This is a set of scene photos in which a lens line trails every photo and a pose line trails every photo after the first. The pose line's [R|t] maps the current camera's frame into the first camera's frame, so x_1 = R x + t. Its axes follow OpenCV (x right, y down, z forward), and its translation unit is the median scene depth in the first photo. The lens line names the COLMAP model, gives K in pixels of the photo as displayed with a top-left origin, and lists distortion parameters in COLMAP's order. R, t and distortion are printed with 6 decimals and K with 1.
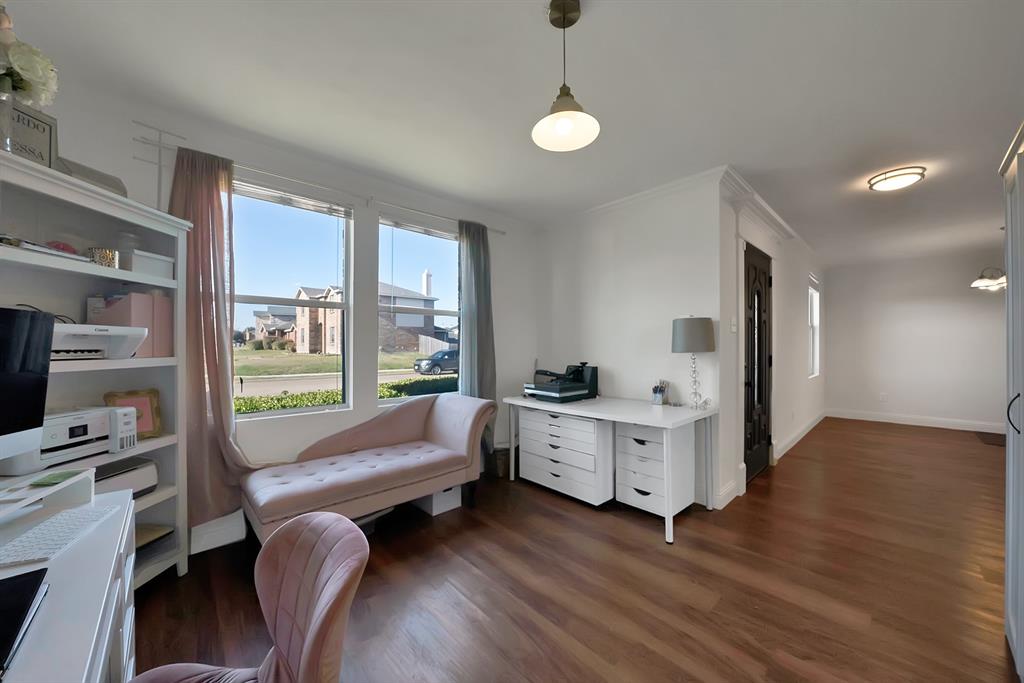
lens RADIAL K [[368.2, 0, 512.0], [0, 368.2, 341.5], [0, 0, 1]] dist [-0.019124, 0.000296]
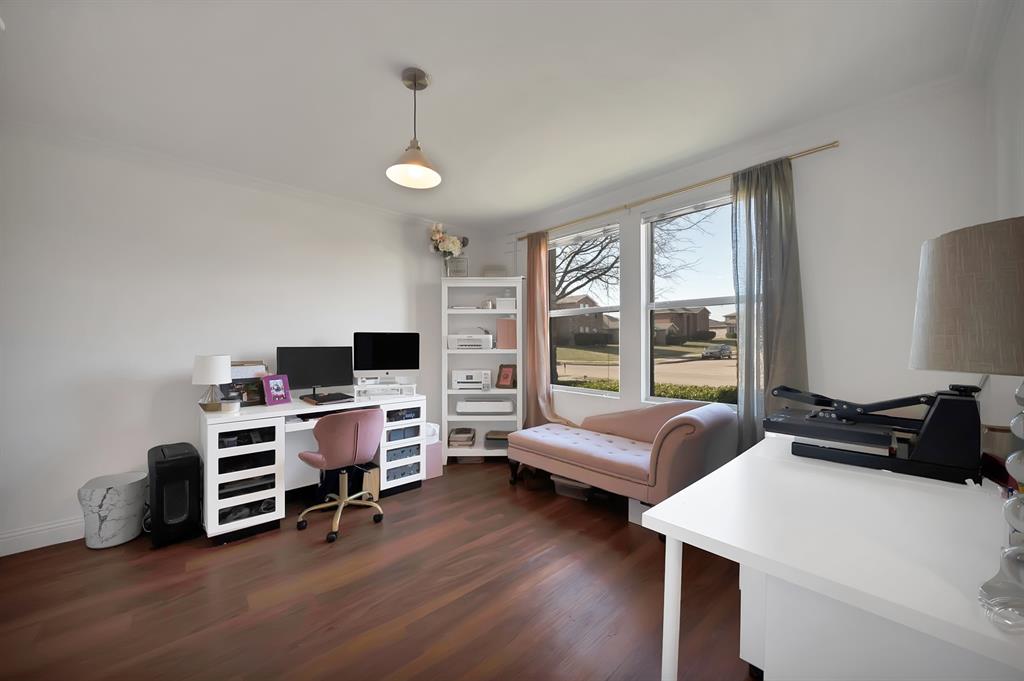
lens RADIAL K [[368.2, 0, 512.0], [0, 368.2, 340.5], [0, 0, 1]] dist [-0.019124, 0.000296]
pose [[0.003222, -0.001837, -0.999993, 1.028149], [0.015900, 0.999872, -0.001786, -0.000238], [0.999868, -0.015894, 0.003250, 0.961870]]
